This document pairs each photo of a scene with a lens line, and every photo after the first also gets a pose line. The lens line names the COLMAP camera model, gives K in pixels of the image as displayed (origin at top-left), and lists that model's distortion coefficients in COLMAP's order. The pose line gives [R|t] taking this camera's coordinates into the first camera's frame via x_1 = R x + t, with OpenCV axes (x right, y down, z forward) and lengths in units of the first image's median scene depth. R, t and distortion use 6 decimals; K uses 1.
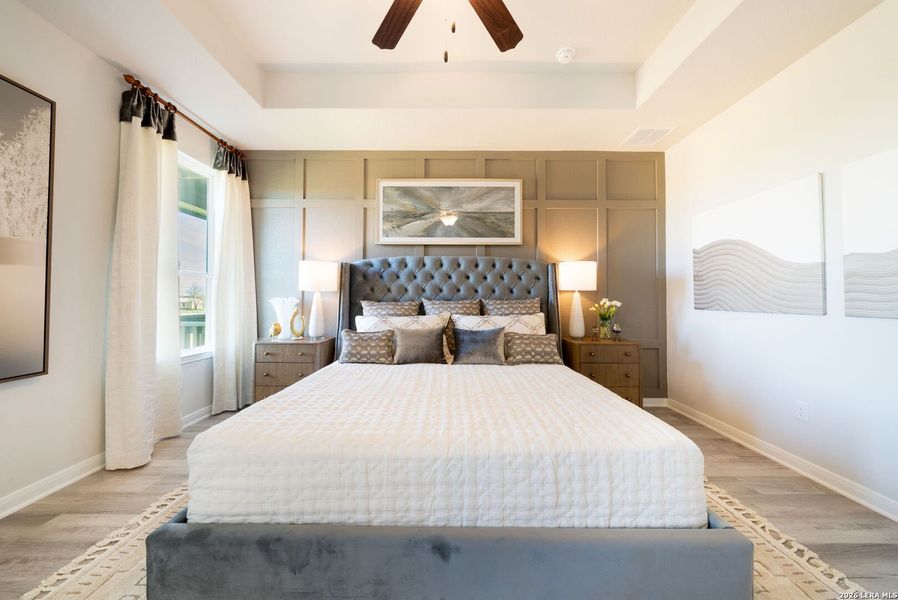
lens RADIAL K [[309.0, 0, 442.8], [0, 309.0, 294.5], [0, 0, 1]] dist [-0.005048, 0.000150]
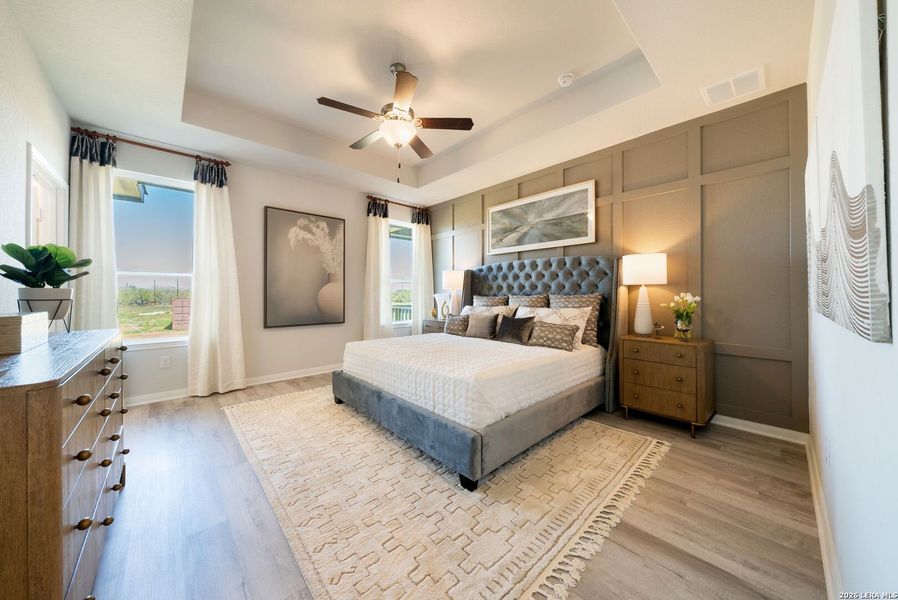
lens RADIAL K [[309.0, 0, 449.3], [0, 309.0, 295.4], [0, 0, 1]] dist [-0.005048, 0.000150]
pose [[0.676932, -0.002076, -0.736043, 0.712114], [0.011429, 0.999905, 0.007691, 0.005964], [0.735957, -0.013618, 0.676891, -0.073595]]
